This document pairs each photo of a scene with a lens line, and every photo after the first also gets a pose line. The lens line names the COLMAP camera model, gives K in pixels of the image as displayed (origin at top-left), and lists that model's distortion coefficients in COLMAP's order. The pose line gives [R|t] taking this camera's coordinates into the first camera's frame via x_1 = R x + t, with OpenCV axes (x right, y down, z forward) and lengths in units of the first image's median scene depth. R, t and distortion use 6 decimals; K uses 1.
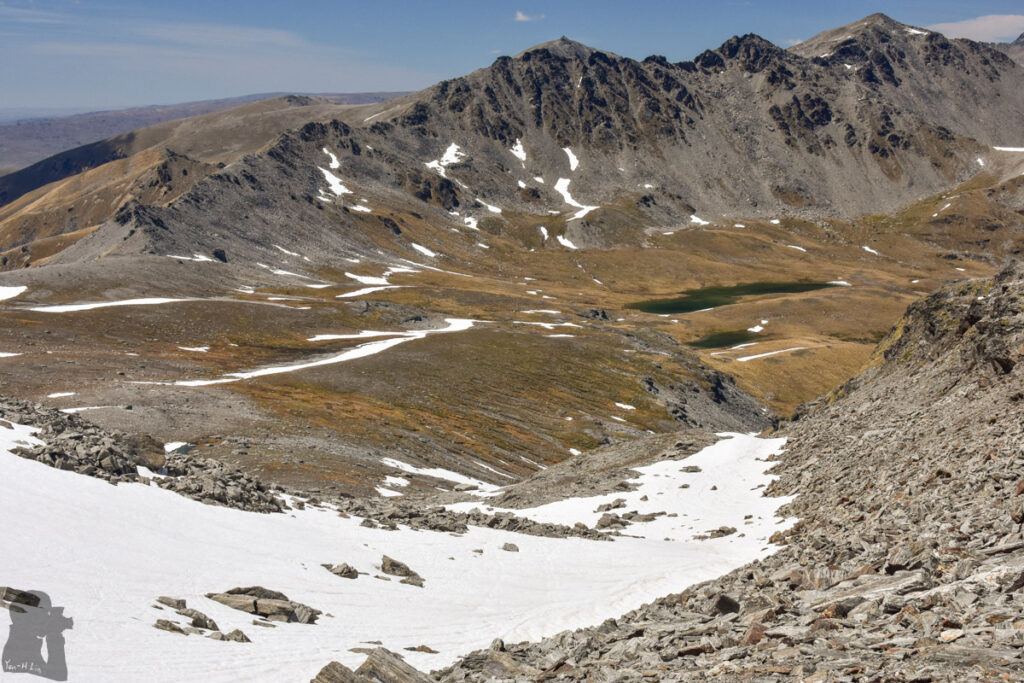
lens RADIAL K [[1564.6, 0, 512.0], [0, 1564.6, 341.5], [0, 0, 1]] dist [-0.185113, 0.177860]
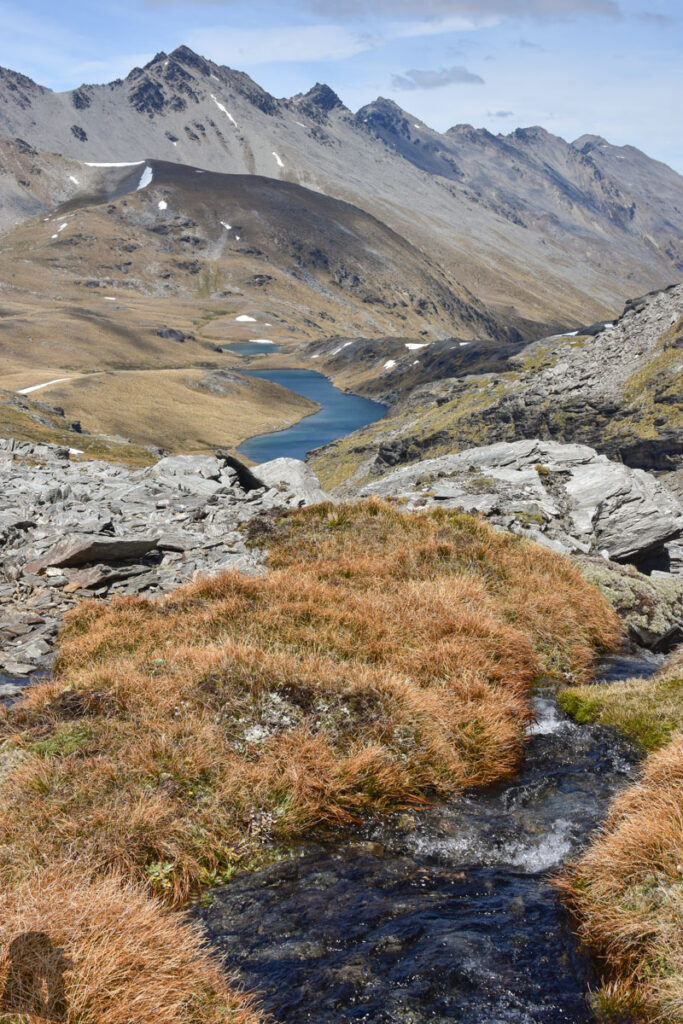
lens RADIAL K [[1564.6, 0, 341.5], [0, 1564.6, 512.0], [0, 0, 1]] dist [-0.185113, 0.177860]
pose [[0.823577, -0.104072, 0.557575, -0.050582], [0.082994, 0.994554, 0.063046, 0.017386], [-0.561099, -0.005648, 0.827729, 0.244833]]
